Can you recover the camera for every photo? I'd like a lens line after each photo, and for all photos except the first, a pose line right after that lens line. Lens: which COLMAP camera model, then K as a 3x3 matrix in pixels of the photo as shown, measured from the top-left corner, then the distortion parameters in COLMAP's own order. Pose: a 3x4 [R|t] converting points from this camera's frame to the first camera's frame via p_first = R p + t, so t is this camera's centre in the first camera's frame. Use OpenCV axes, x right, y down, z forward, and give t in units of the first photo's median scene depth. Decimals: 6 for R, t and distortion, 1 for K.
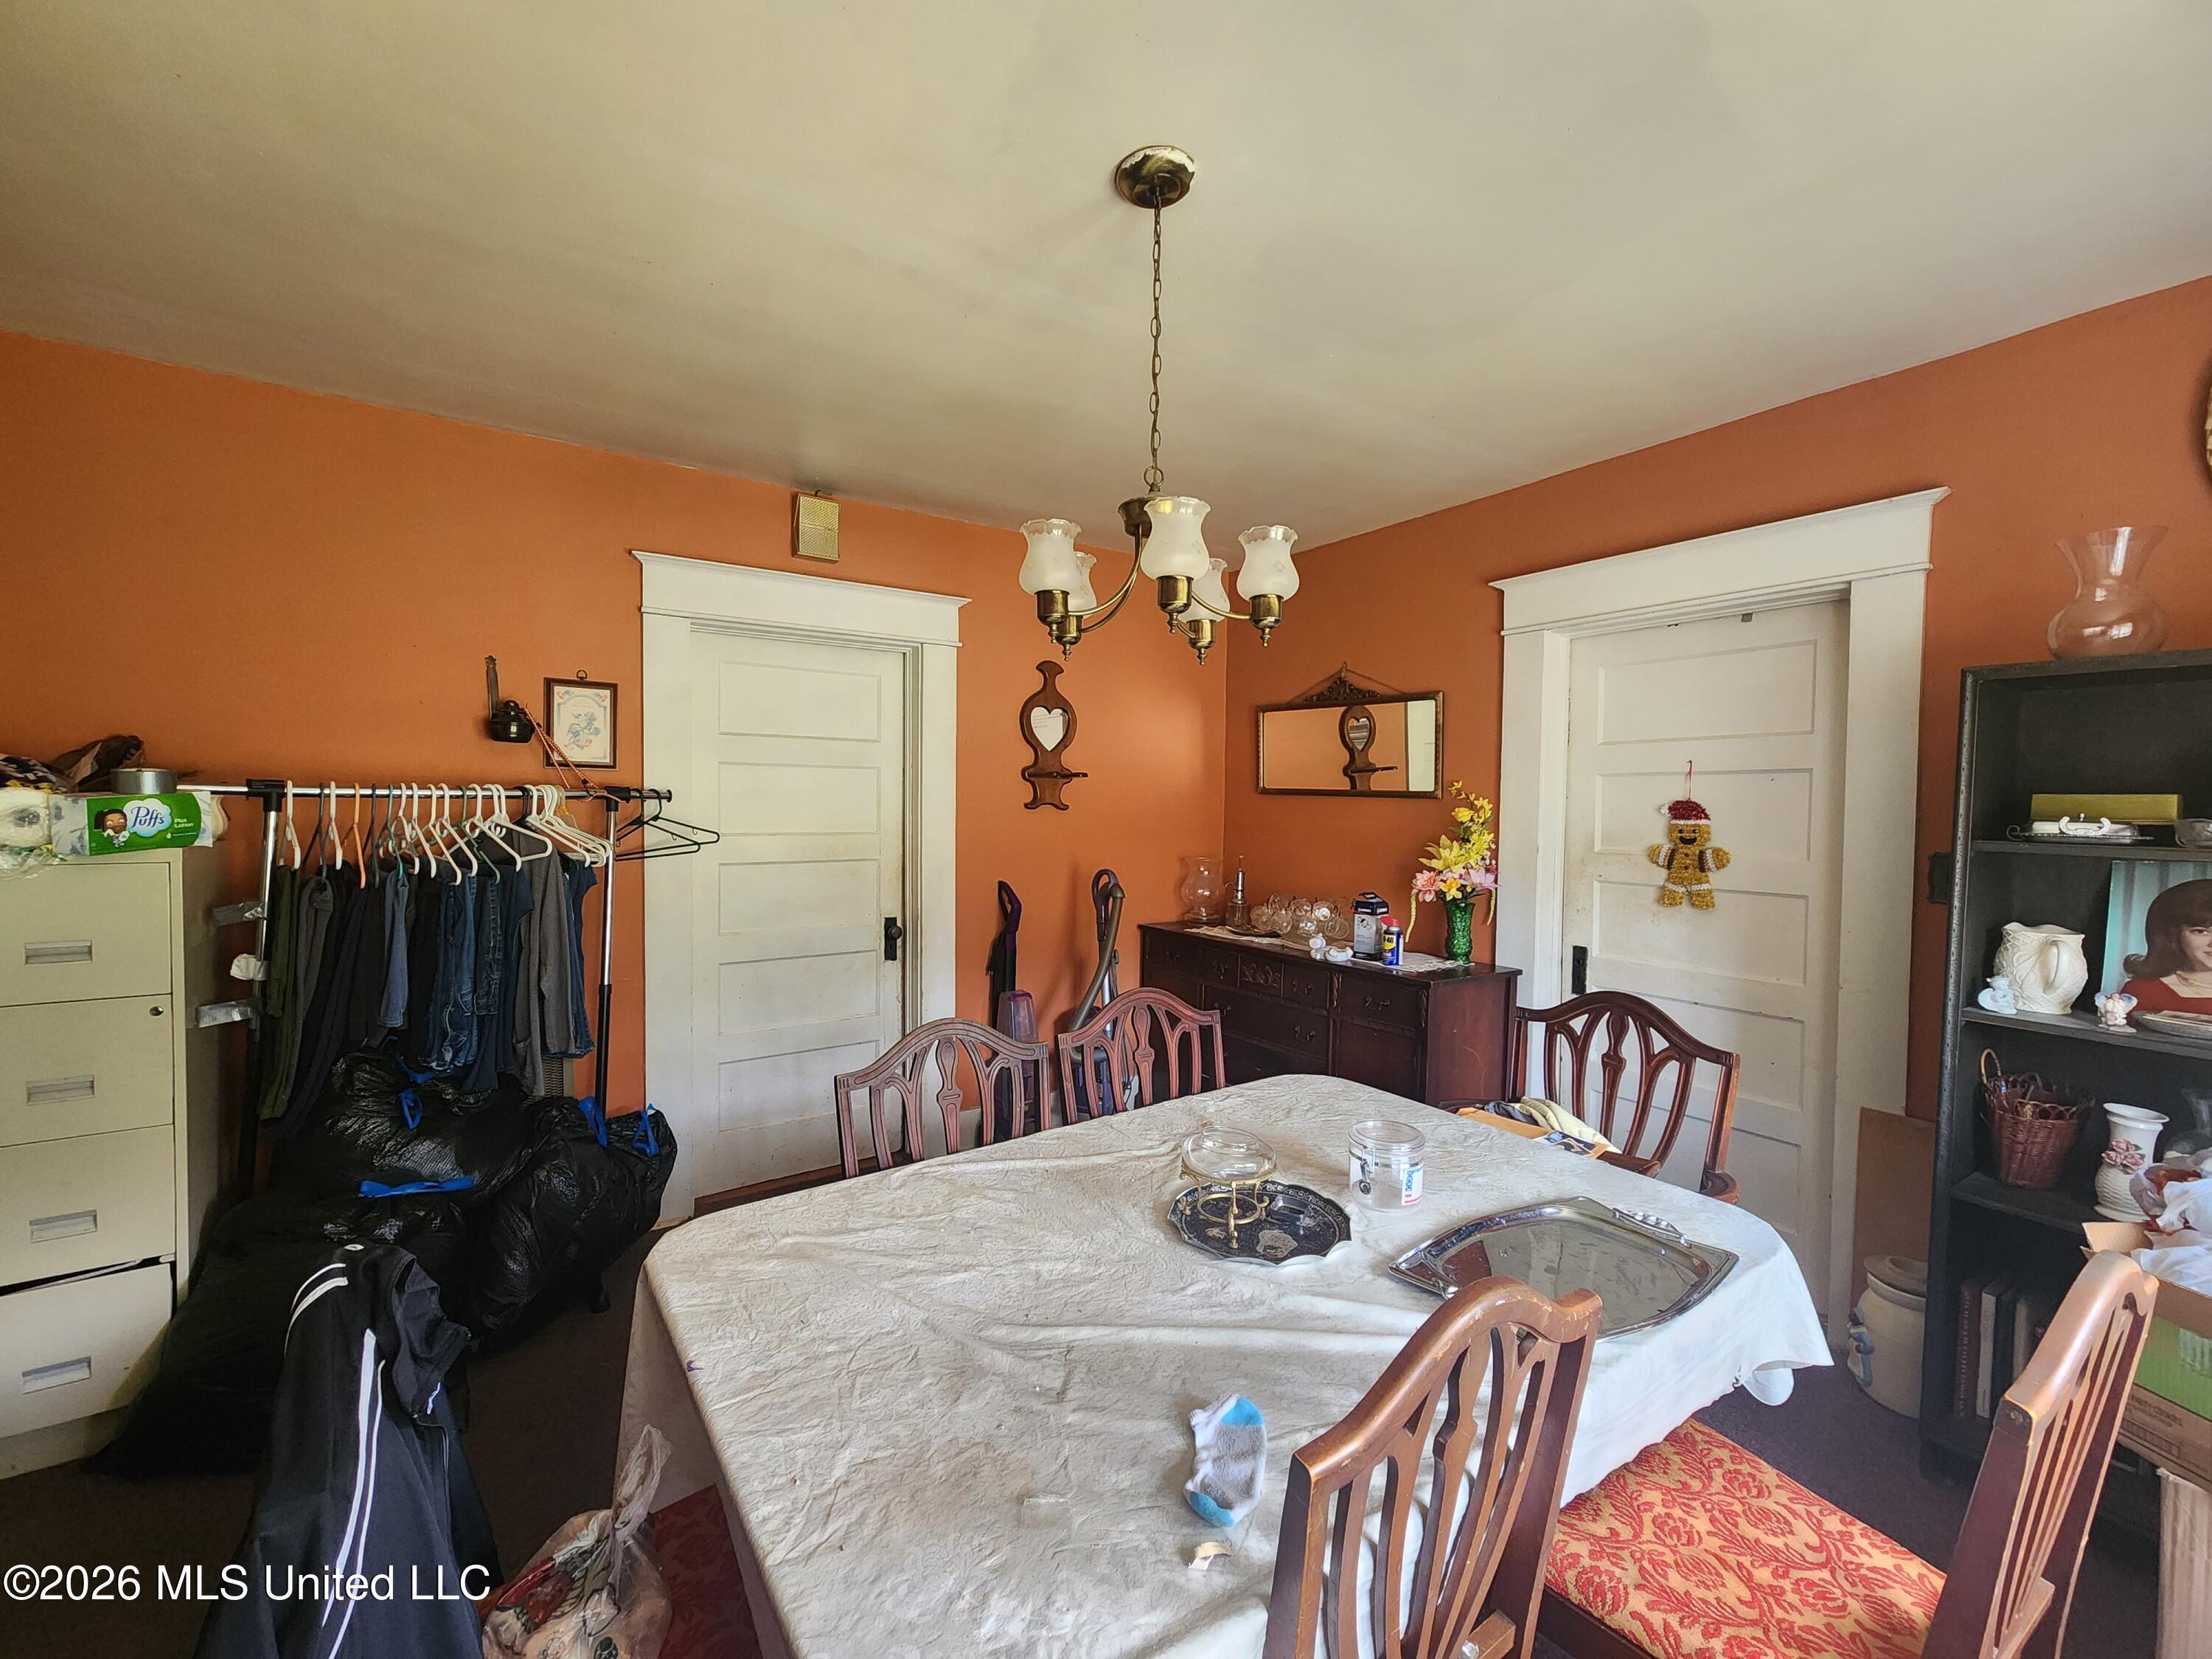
lens RADIAL K [[904.9, 0, 1101.4], [0, 904.9, 829.5], [0, 0, 1]] dist [-0.002771, -0.000514]
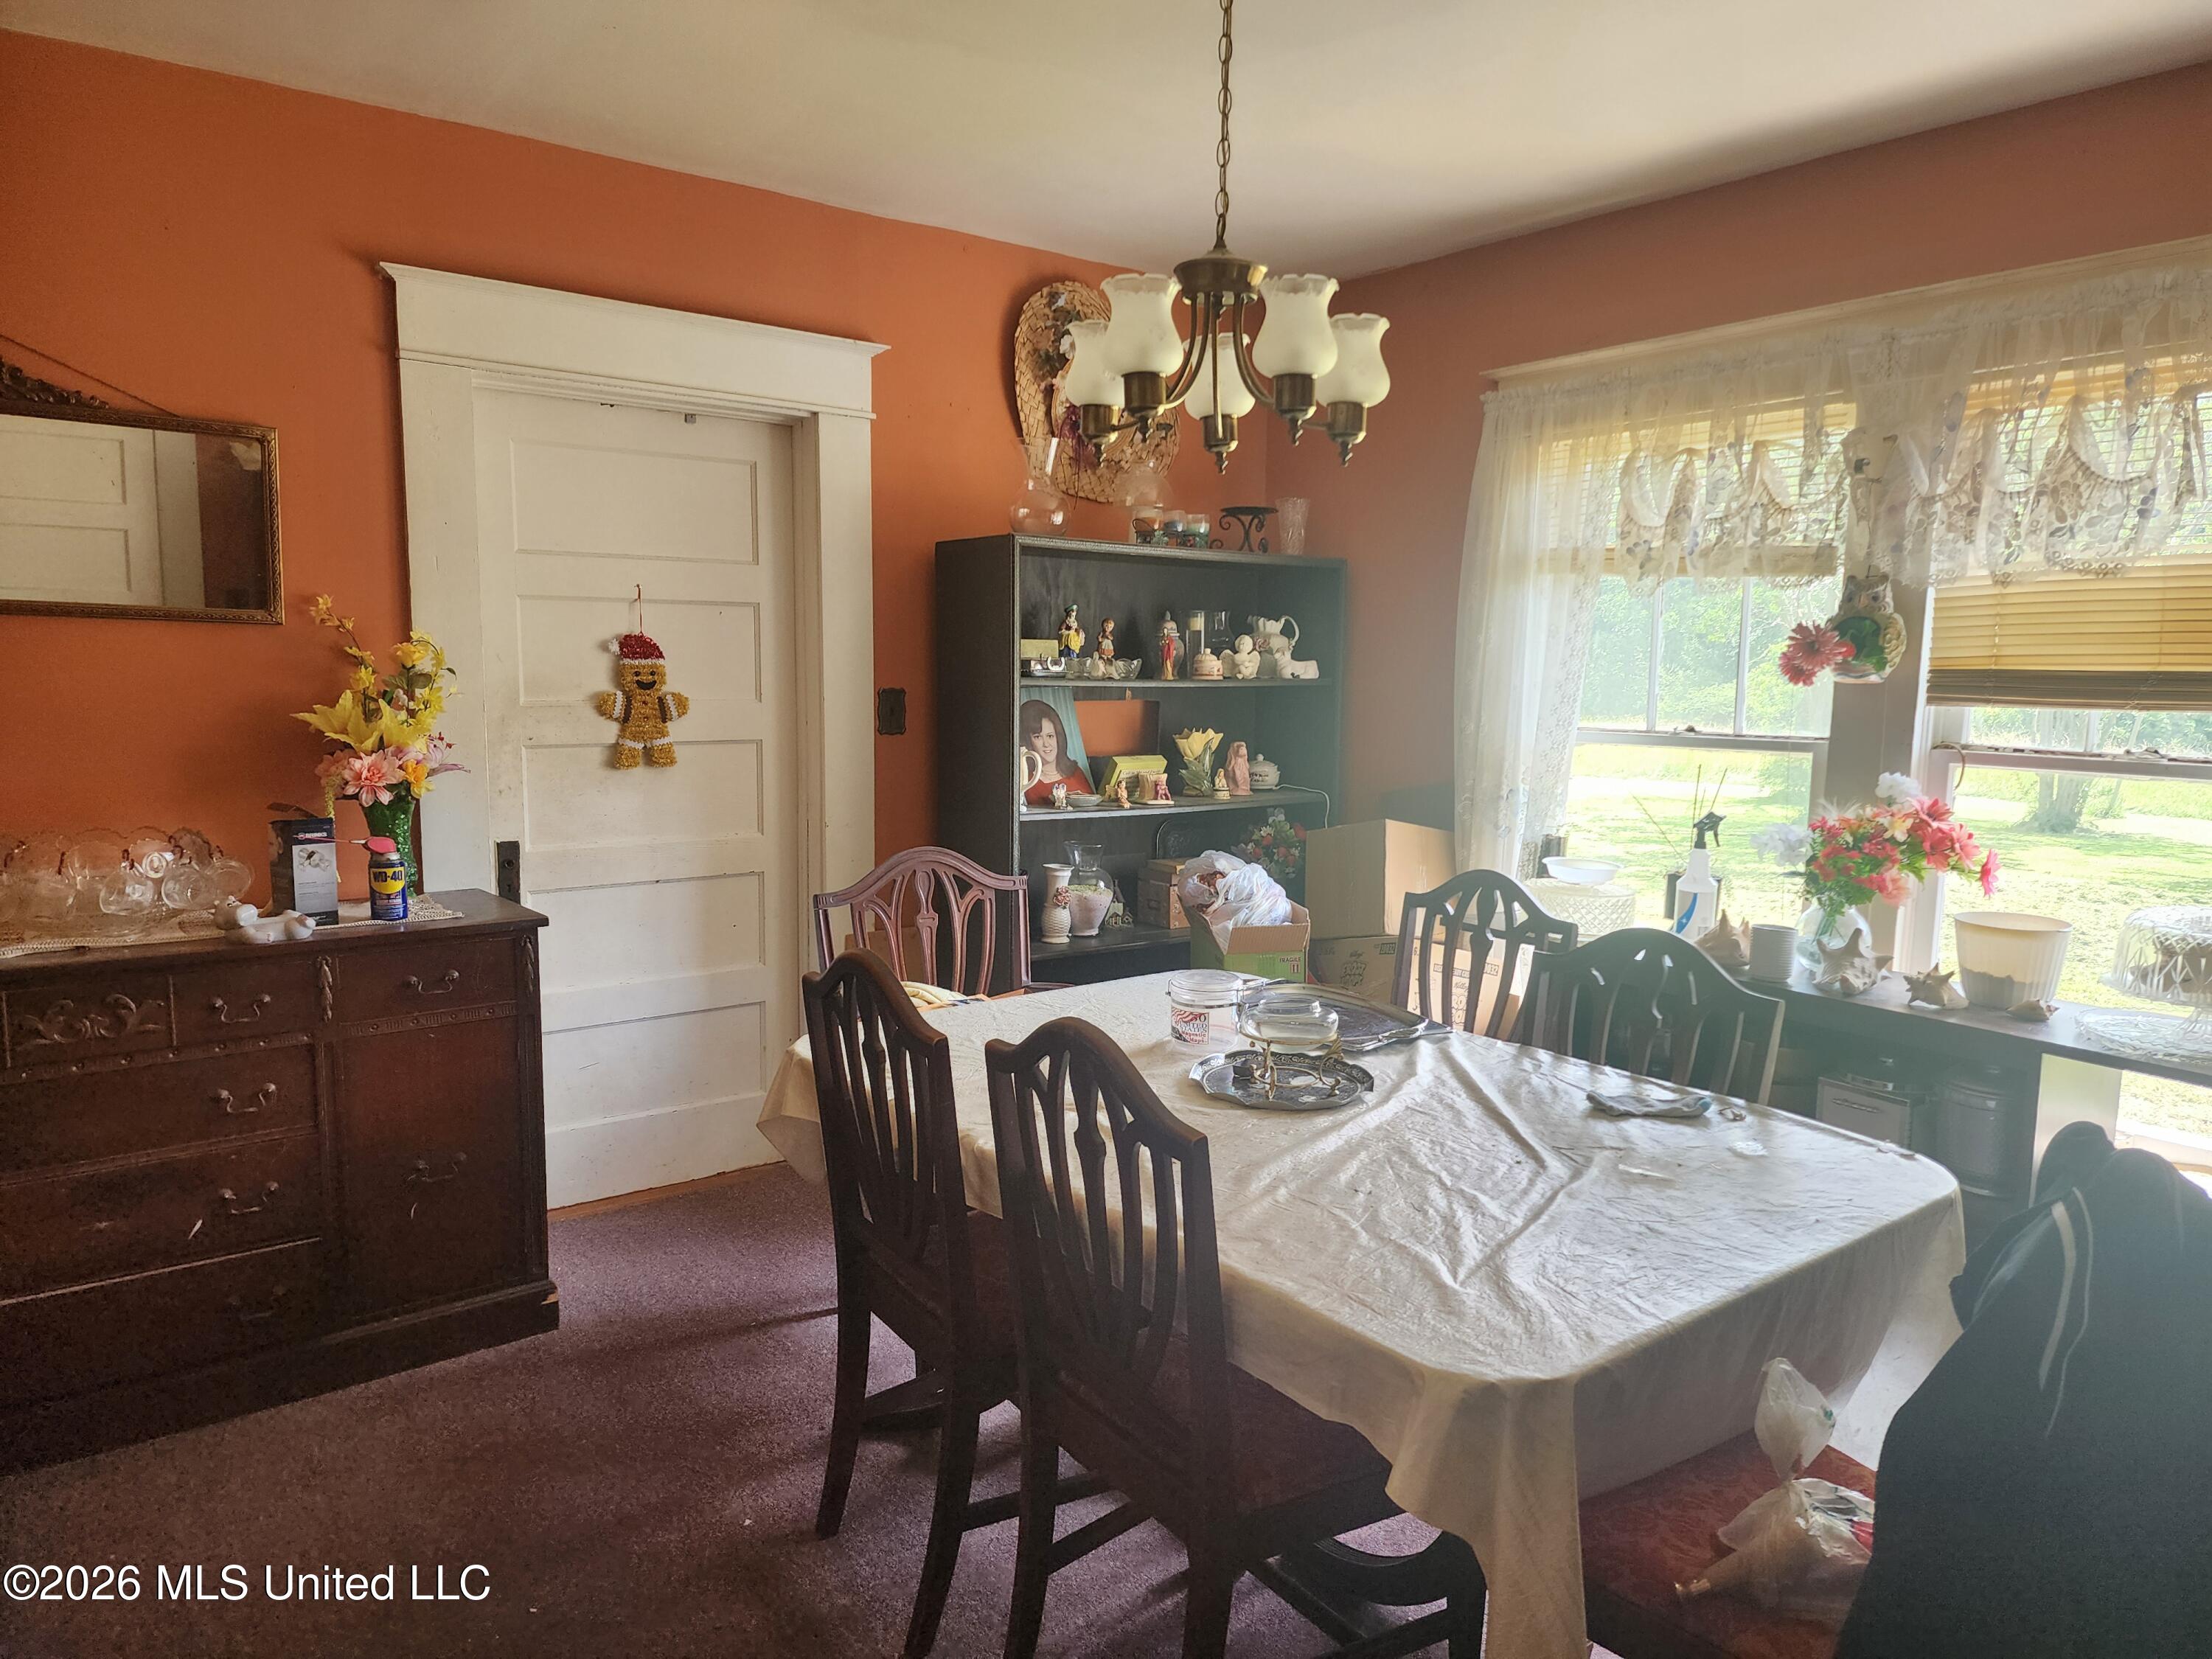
lens RADIAL K [[1466.0, 0, 1109.5], [0, 1466.0, 841.2], [0, 0, 1]] dist [0.006345, 0.000147]
pose [[-0.042155, -0.128182, 0.990854, -0.701368], [0.015076, 0.991541, 0.128912, -0.012231], [-0.998997, 0.020372, -0.039866, 0.651845]]
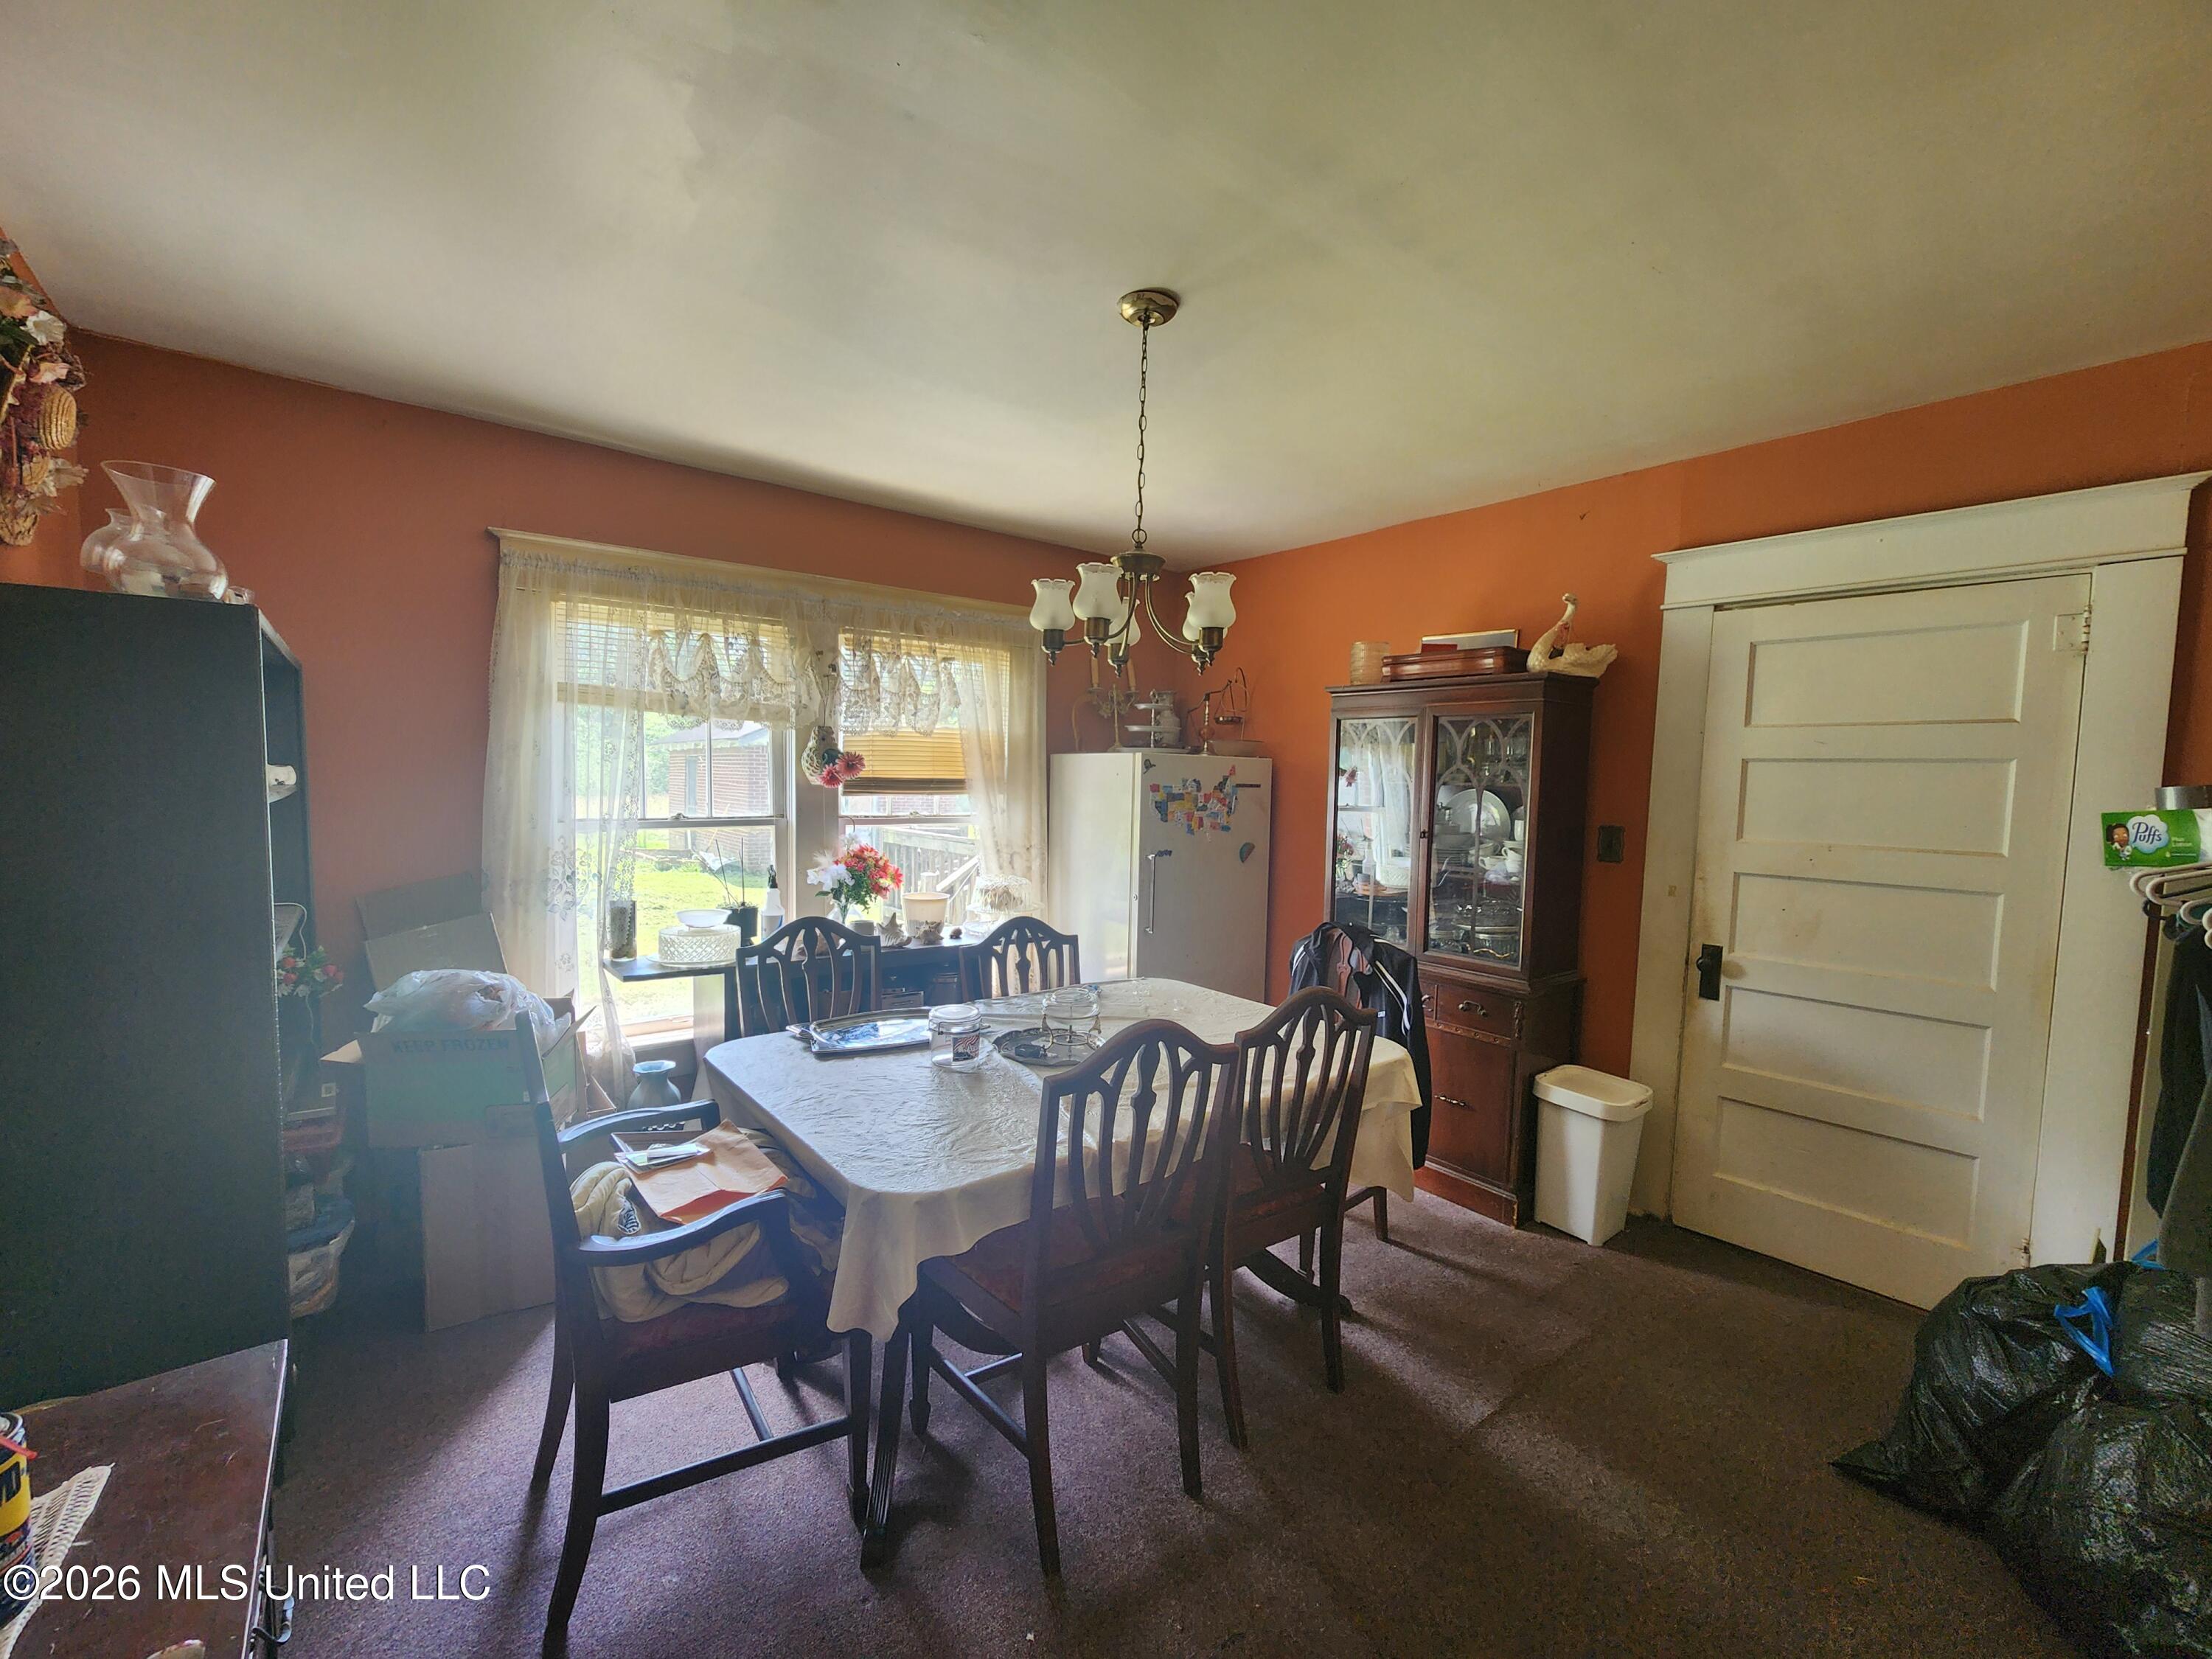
lens RADIAL K [[904.9, 0, 1114.0], [0, 904.9, 827.8], [0, 0, 1]] dist [-0.002771, -0.000514]
pose [[-0.996417, -0.027617, -0.079940, 0.113310], [-0.034834, 0.995302, 0.090336, -0.049498], [0.077070, 0.092797, -0.992698, 1.340475]]
